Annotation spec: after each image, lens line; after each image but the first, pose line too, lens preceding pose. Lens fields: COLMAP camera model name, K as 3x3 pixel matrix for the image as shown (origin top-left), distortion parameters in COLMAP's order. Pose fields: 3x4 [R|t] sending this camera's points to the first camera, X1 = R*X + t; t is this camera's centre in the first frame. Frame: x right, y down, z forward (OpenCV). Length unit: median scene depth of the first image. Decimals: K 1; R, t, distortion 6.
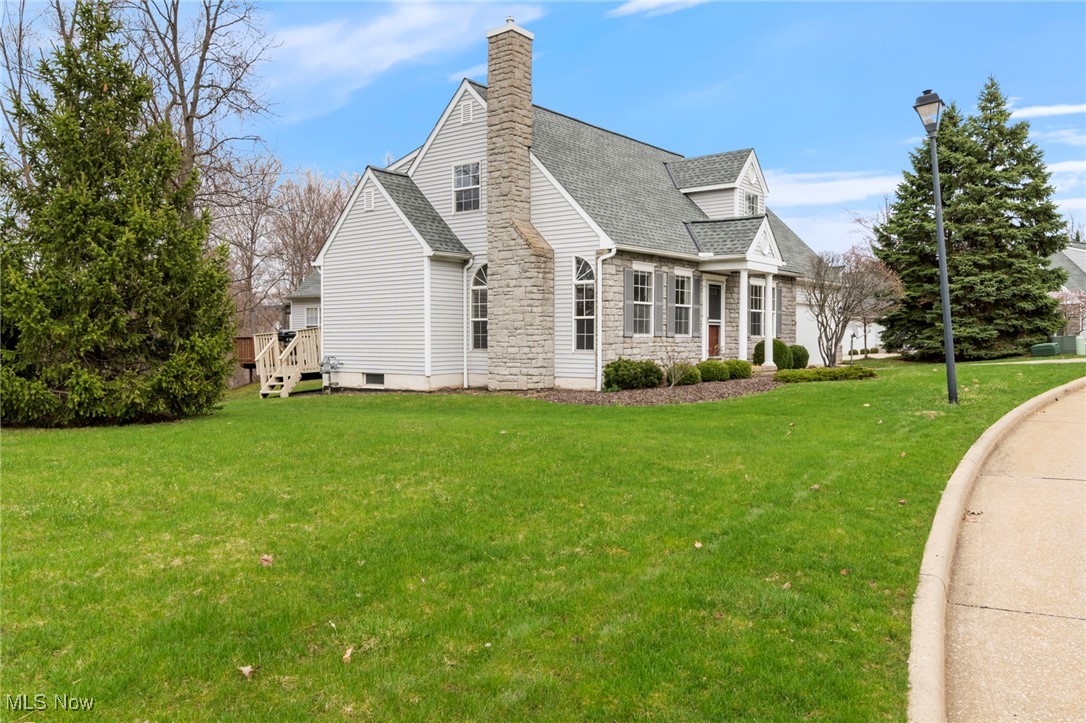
lens RADIAL K [[843.0, 0, 543.0], [0, 843.0, 361.5], [0, 0, 1]] dist [-0.000103, -0.000074]
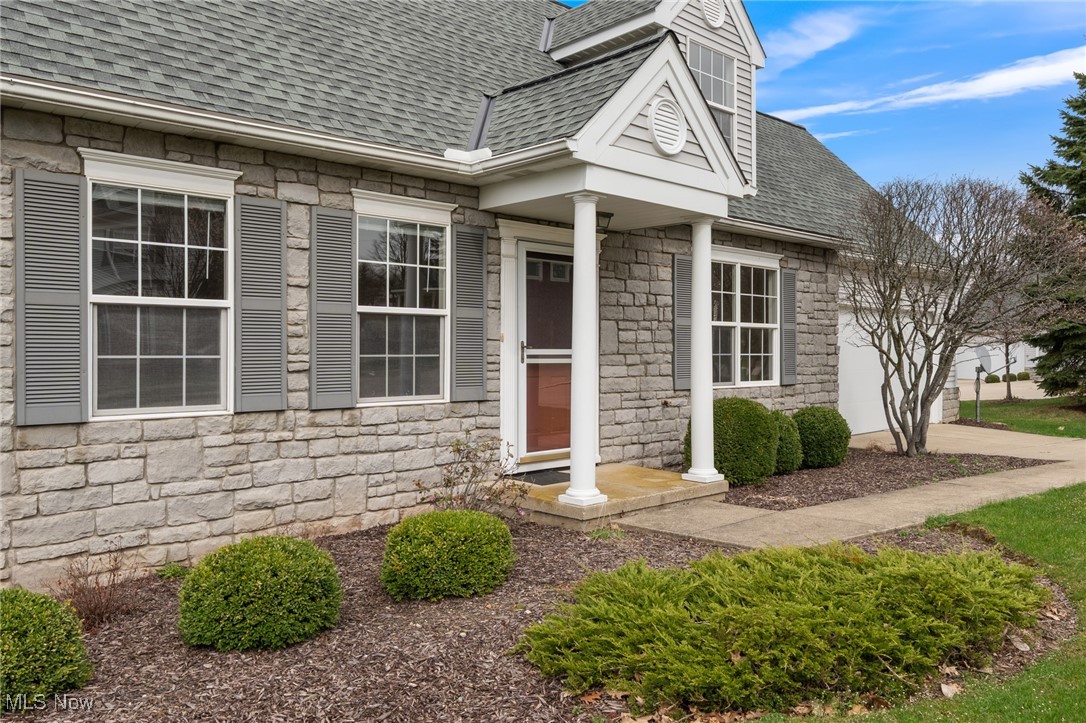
lens RADIAL K [[812.3, 0, 542.4], [0, 812.3, 355.1], [0, 0, 1]] dist [0.000222, 0.000535]
pose [[0.987206, 0.001463, -0.159443, 0.256547], [-0.004606, 0.999802, -0.019347, -0.040158], [0.159383, 0.019834, 0.987017, 0.652397]]
